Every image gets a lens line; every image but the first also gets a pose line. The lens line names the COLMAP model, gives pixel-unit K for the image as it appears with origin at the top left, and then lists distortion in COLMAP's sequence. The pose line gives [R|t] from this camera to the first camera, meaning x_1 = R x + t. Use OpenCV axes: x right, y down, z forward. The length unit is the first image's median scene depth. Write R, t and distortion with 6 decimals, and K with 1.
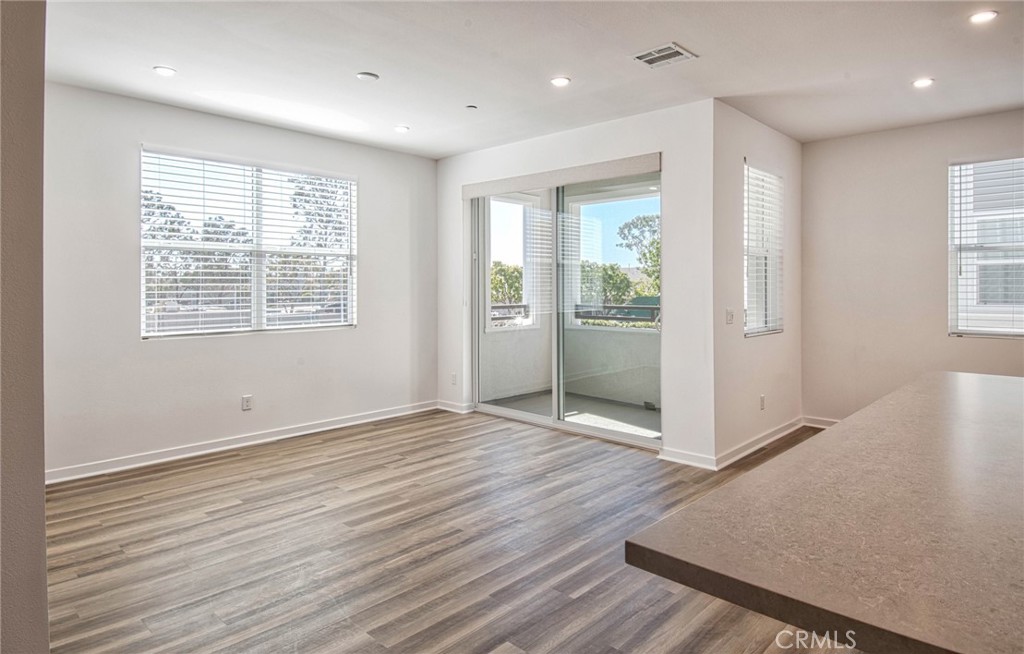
lens RADIAL K [[596.3, 0, 546.1], [0, 596.3, 286.4], [0, 0, 1]] dist [0.044671, -0.000809]
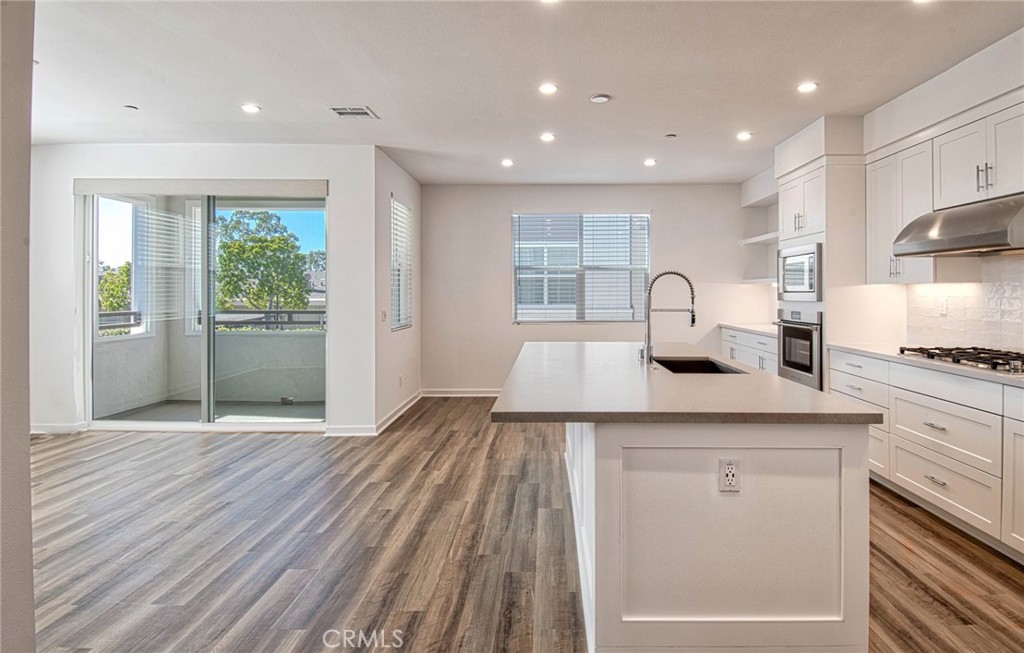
lens RADIAL K [[552.0, 0, 549.2], [0, 552.0, 289.9], [0, 0, 1]] dist [0.003627, -0.002005]
pose [[0.748644, 0.003290, 0.662964, -0.210911], [-0.000647, 0.999991, -0.004231, -0.000375], [-0.662972, 0.002739, 0.748640, -0.121146]]
